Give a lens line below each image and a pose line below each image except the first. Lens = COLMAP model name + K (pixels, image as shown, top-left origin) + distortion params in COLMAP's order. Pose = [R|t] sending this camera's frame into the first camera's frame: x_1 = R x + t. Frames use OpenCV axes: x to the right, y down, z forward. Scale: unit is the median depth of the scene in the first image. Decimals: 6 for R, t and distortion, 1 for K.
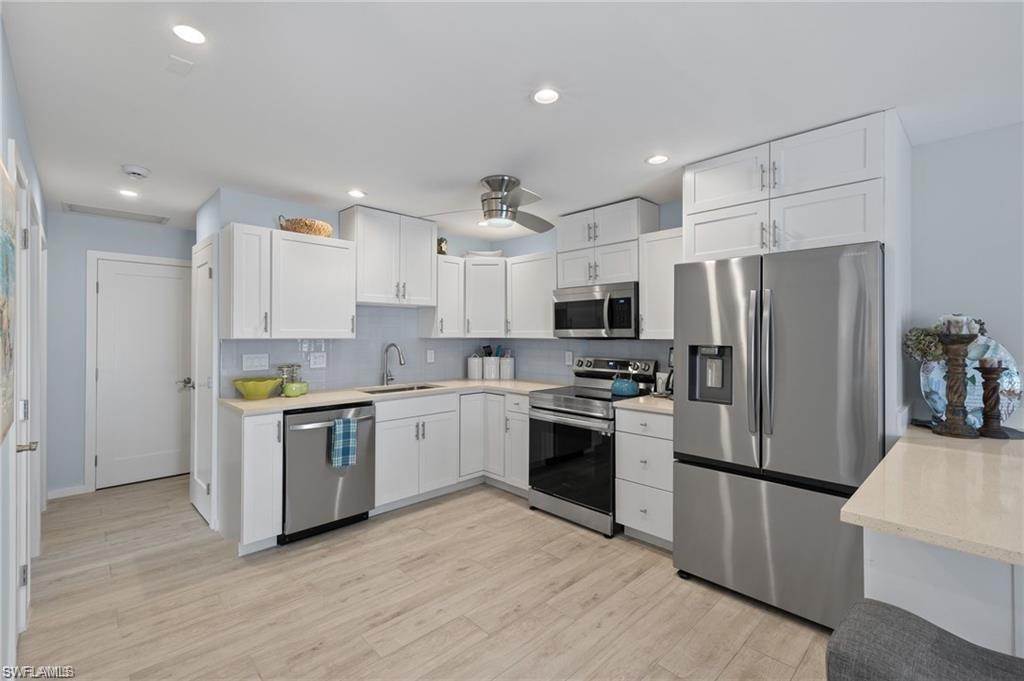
lens RADIAL K [[444.4, 0, 512.0], [0, 444.4, 340.5], [0, 0, 1]] dist [0.001744, 0.000243]
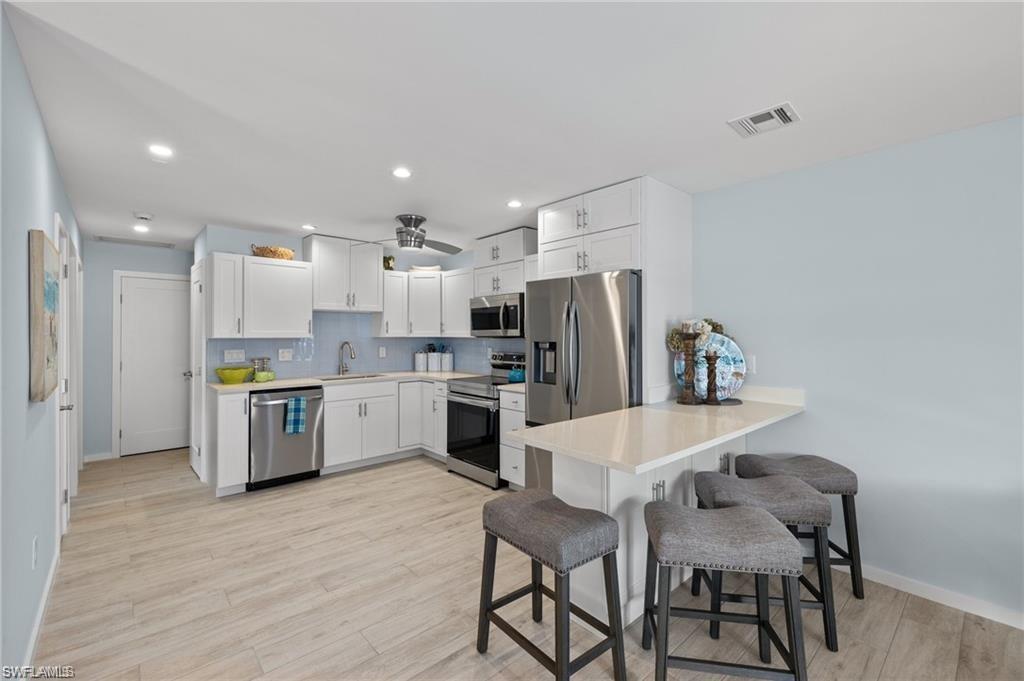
lens RADIAL K [[436.1, 0, 509.4], [0, 436.1, 339.4], [0, 0, 1]] dist [0.001339, 0.000304]
pose [[0.999143, -0.002699, -0.041303, 0.287384], [0.002624, 0.999995, -0.001863, 0.004585], [0.041308, 0.001753, 0.999145, -0.254852]]
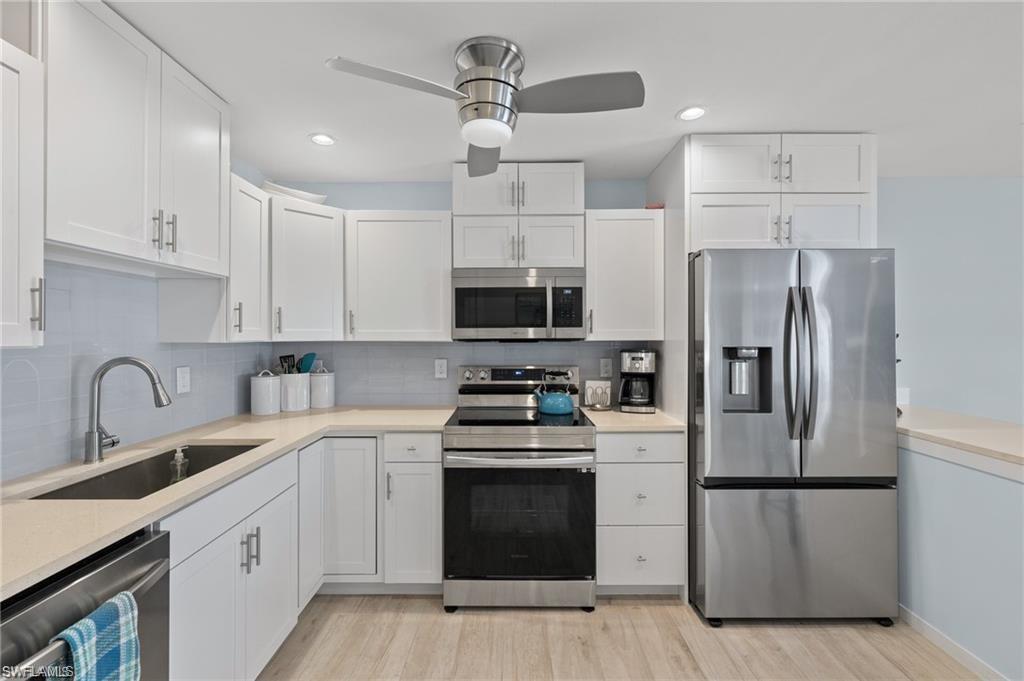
lens RADIAL K [[436.1, 0, 509.4], [0, 436.1, 339.4], [0, 0, 1]] dist [0.001339, 0.000304]
pose [[0.703065, -0.008153, 0.711078, -0.359053], [0.011982, 0.999928, -0.000382, -0.006390], [-0.711024, 0.008788, 0.703113, 0.537427]]
